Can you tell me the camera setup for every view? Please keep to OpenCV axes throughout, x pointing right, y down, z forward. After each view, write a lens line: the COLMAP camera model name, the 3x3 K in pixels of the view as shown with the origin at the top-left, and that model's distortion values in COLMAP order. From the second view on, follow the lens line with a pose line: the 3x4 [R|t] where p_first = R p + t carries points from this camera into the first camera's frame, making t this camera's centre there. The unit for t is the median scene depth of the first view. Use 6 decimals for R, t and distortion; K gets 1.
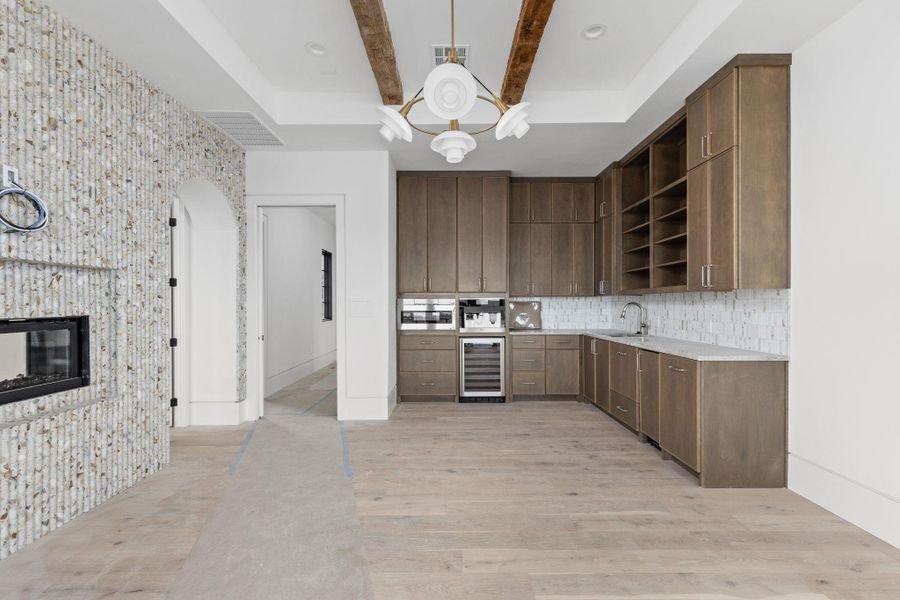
lens RADIAL K [[430.6, 0, 450.0], [0, 430.6, 300.0], [0, 0, 1]] dist [-0.000669, -0.000776]
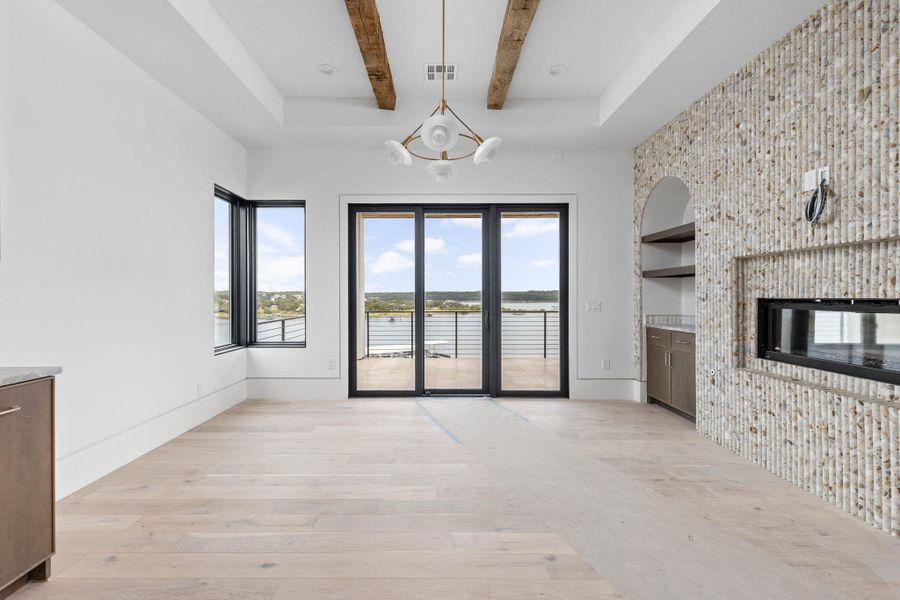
lens RADIAL K [[430.6, 0, 450.0], [0, 430.6, 300.0], [0, 0, 1]] dist [-0.000669, -0.000776]
pose [[-0.999702, 0.004417, -0.023995, 0.017215], [0.004330, 0.999984, 0.003646, 0.038010], [0.024010, 0.003541, -0.999705, 1.973229]]
